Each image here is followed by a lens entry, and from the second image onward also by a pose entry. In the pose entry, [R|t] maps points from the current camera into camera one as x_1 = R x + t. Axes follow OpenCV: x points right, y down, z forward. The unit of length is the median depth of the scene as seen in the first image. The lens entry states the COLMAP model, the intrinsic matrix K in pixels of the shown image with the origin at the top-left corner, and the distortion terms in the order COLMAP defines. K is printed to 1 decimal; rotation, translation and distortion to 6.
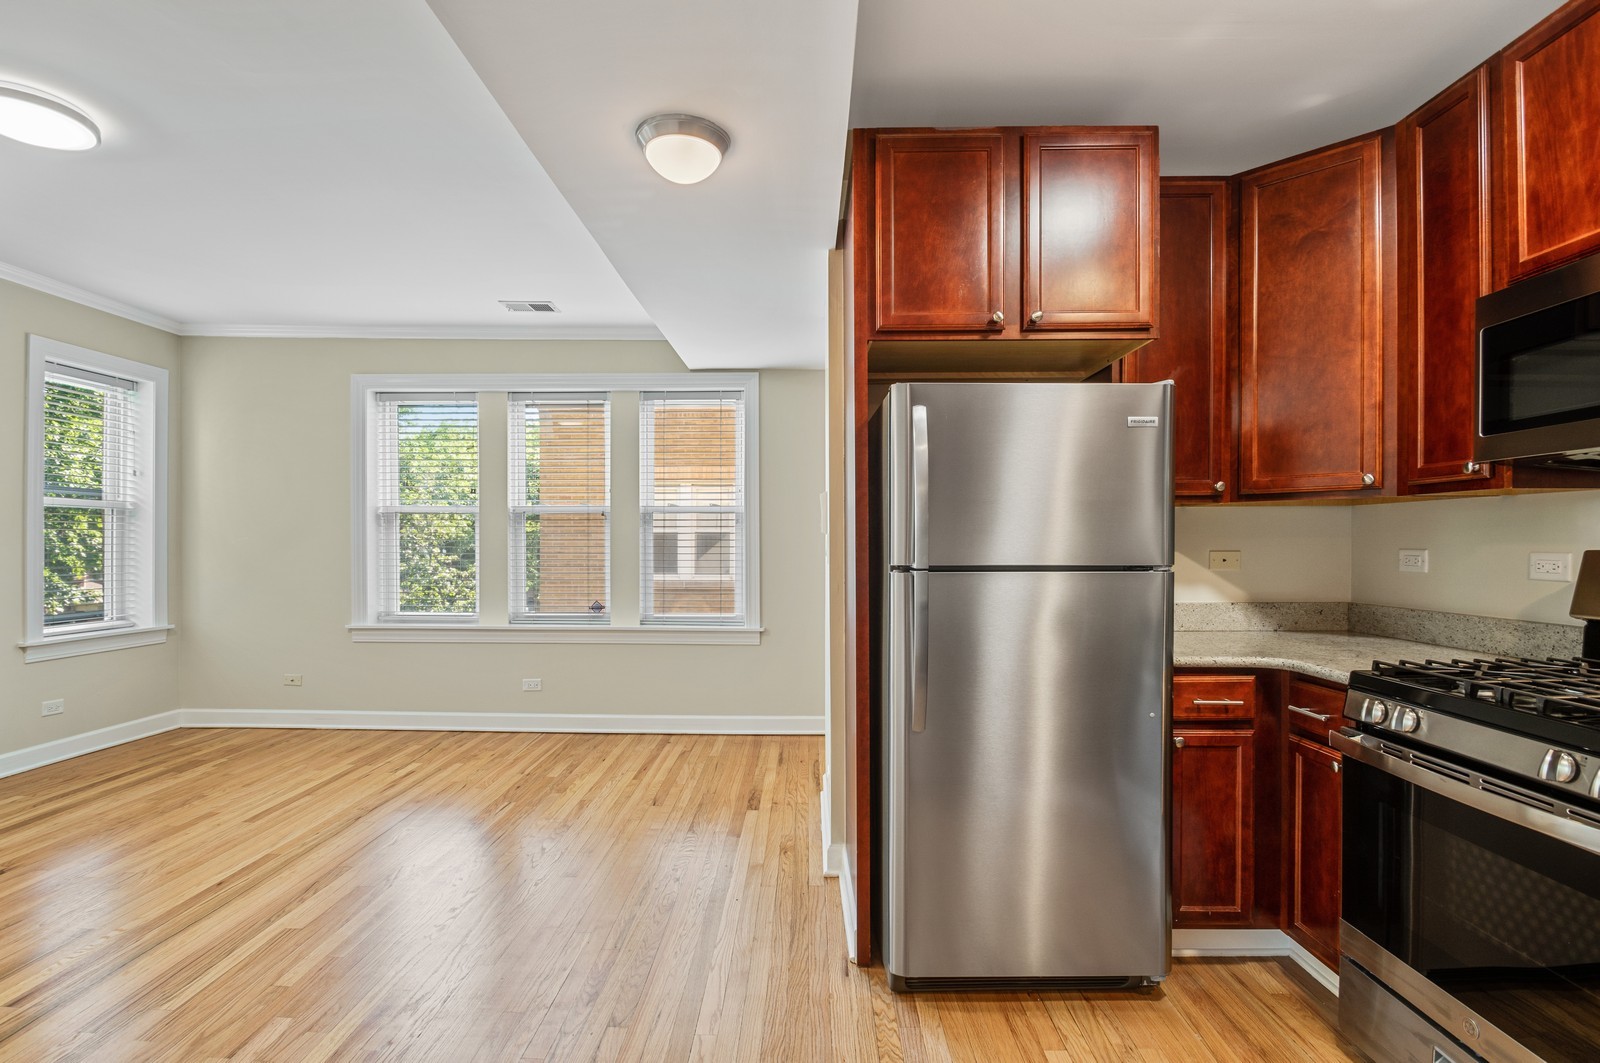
lens RADIAL K [[747.2, 0, 772.7], [0, 747.2, 545.4], [0, 0, 1]] dist [-0.014126, -0.004131]
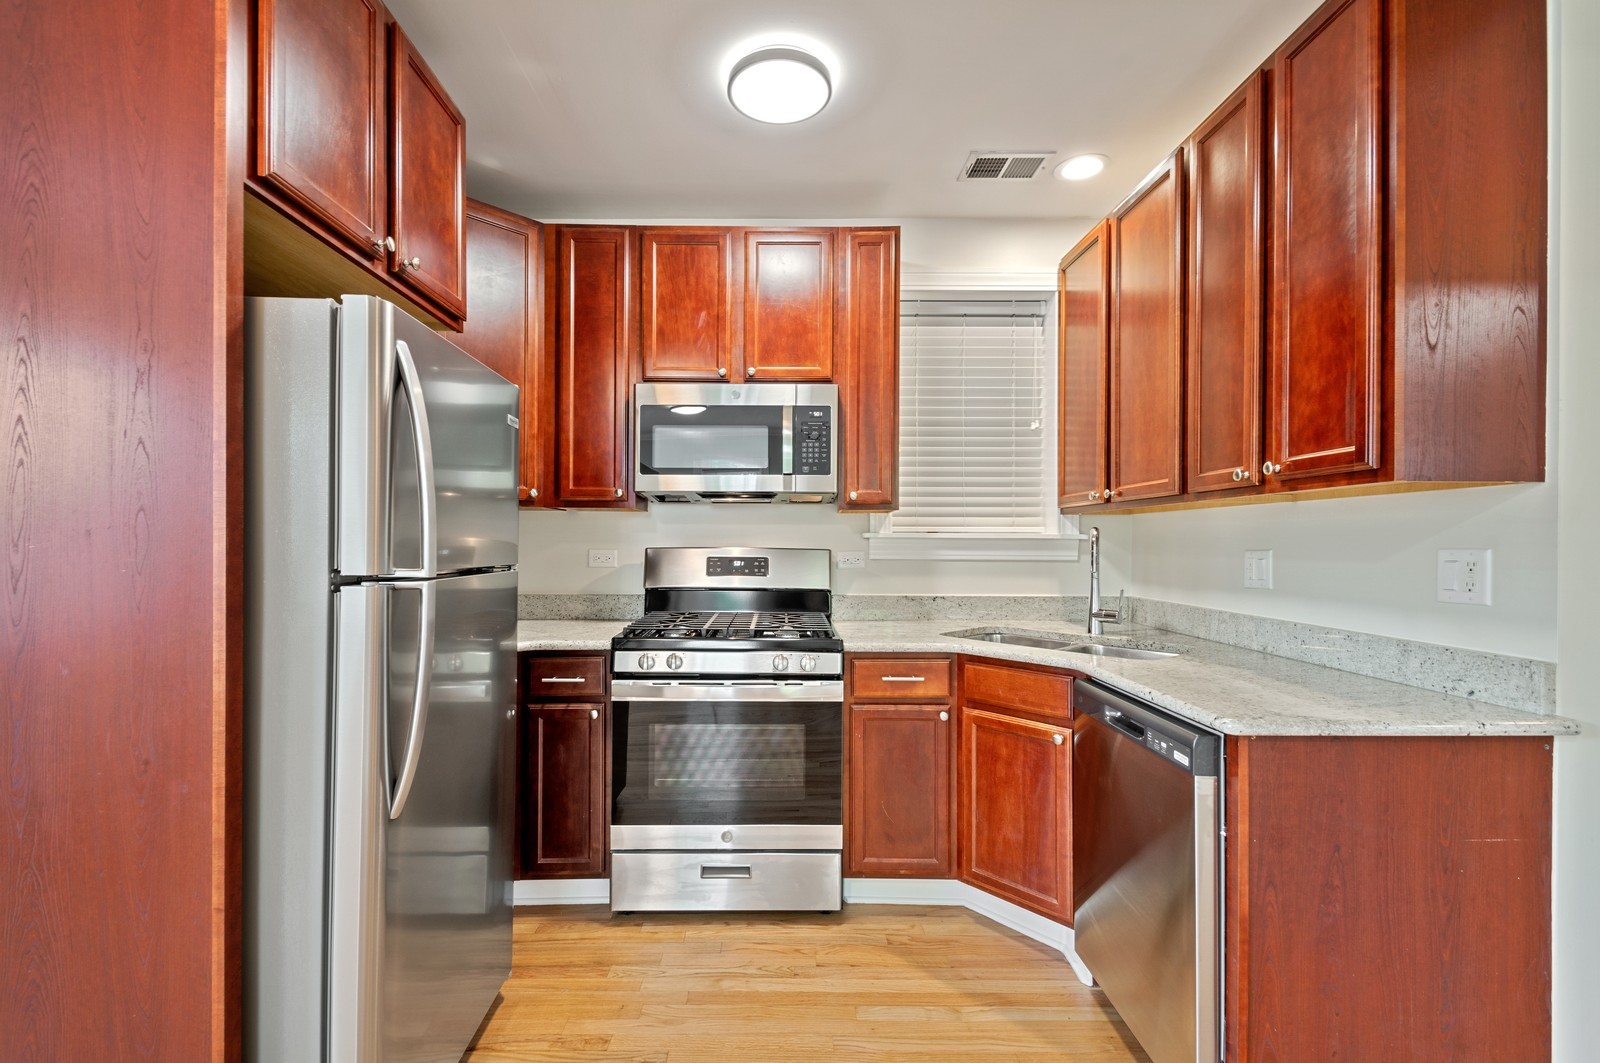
lens RADIAL K [[708.1, 0, 798.5], [0, 708.1, 541.9], [0, 0, 1]] dist [0.023748, -0.002787]
pose [[-0.047468, 0.002573, 0.998869, -0.234837], [0.002295, 0.999994, -0.002467, -0.000598], [-0.998870, 0.002175, -0.047474, 0.321055]]
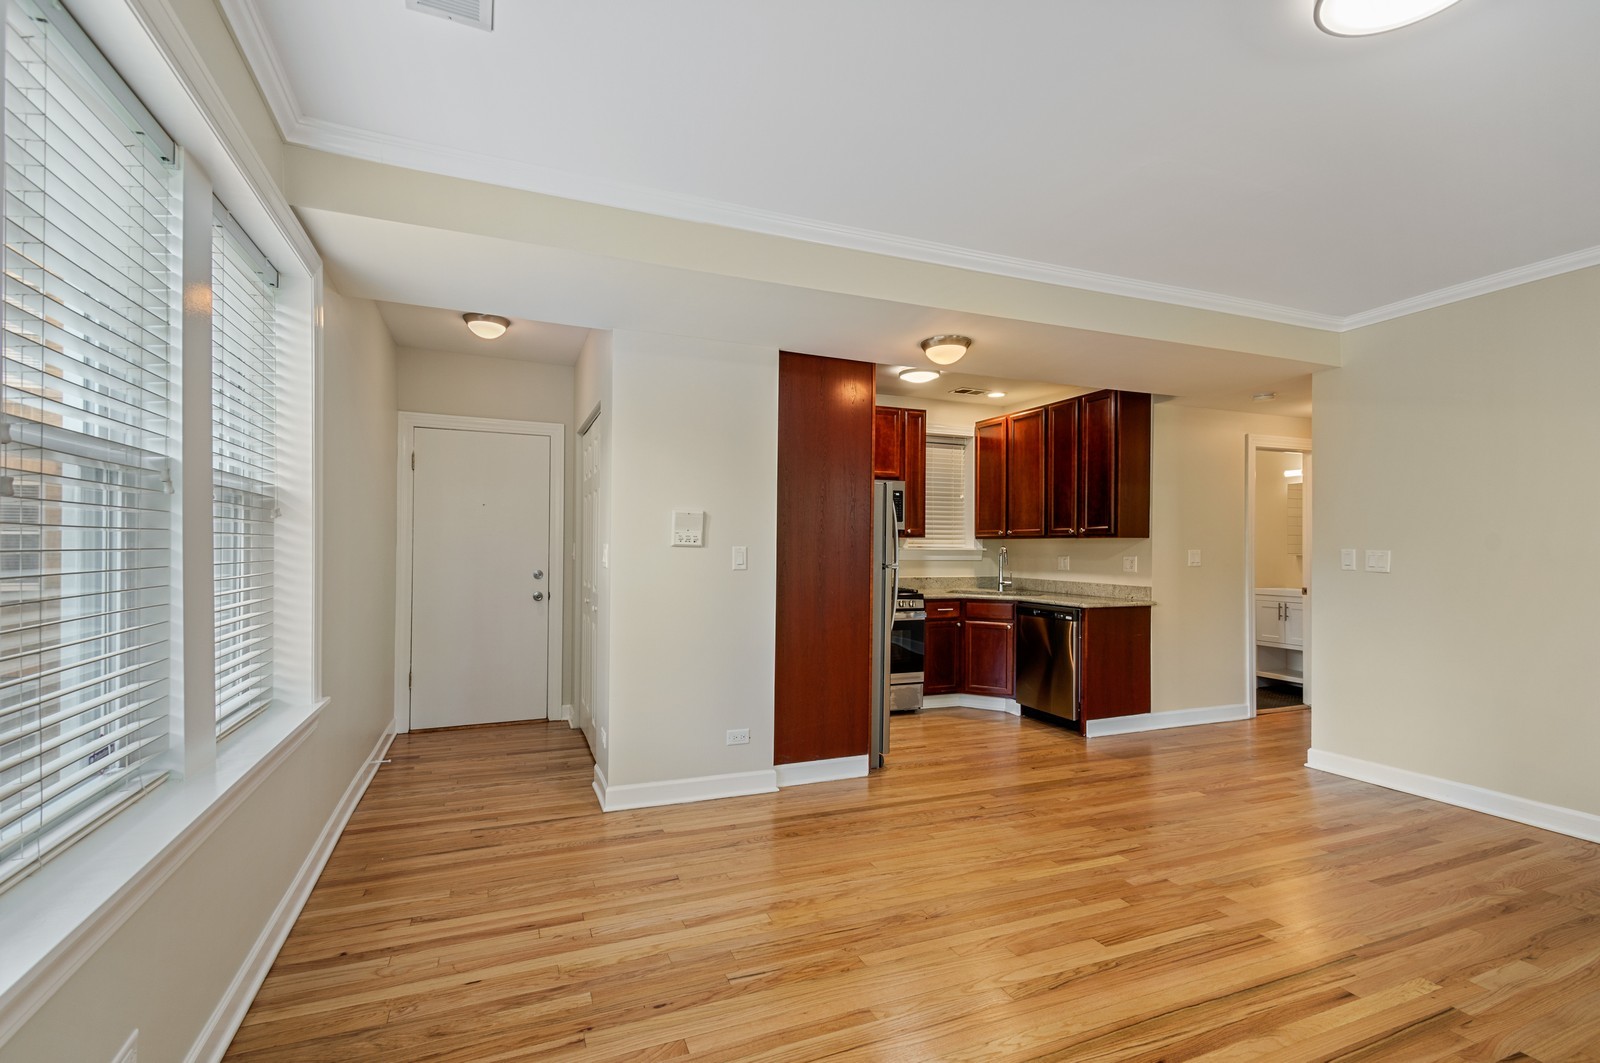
lens RADIAL K [[708.1, 0, 797.1], [0, 708.1, 540.9], [0, 0, 1]] dist [0.023748, -0.002787]
pose [[-0.413679, 0.005555, 0.910406, -0.805068], [-0.001702, 0.999975, -0.006874, -0.014625], [-0.910421, -0.004393, -0.413659, 1.046044]]
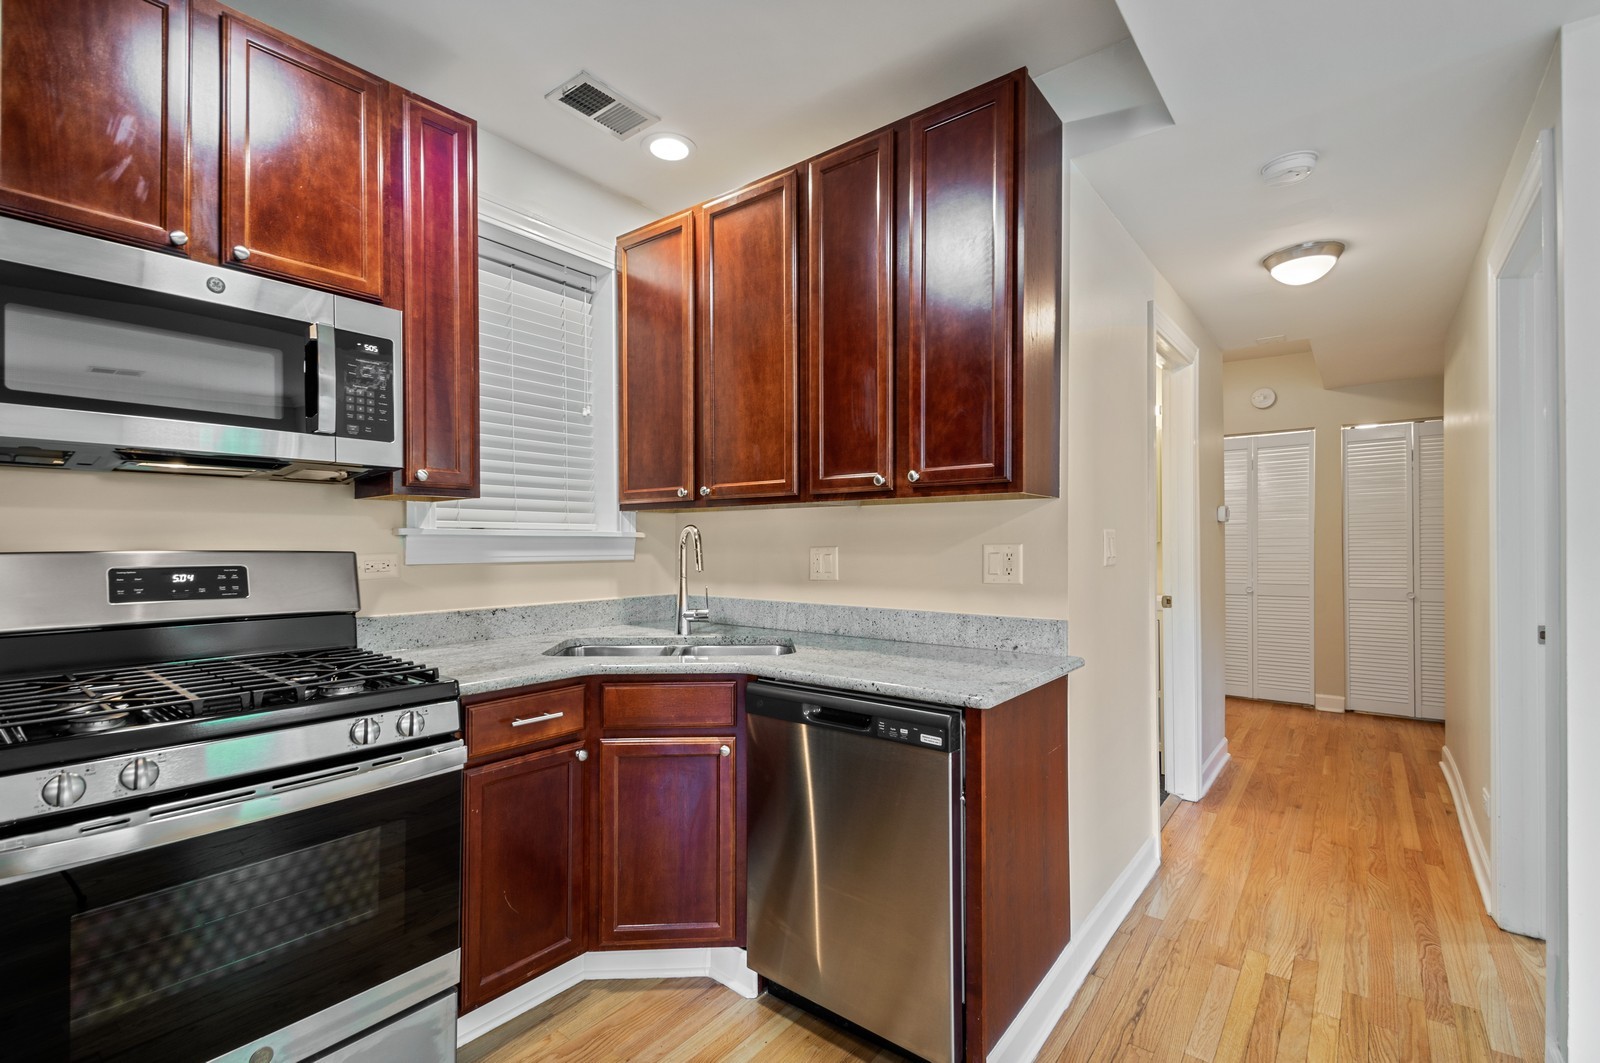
lens RADIAL K [[708.1, 0, 777.2], [0, 708.1, 543.4], [0, 0, 1]] dist [0.023748, -0.002787]
pose [[-0.794952, 0.002660, 0.606667, -0.049136], [0.006377, 0.999972, 0.003972, -0.000562], [-0.606639, 0.007026, -0.794946, 0.468712]]
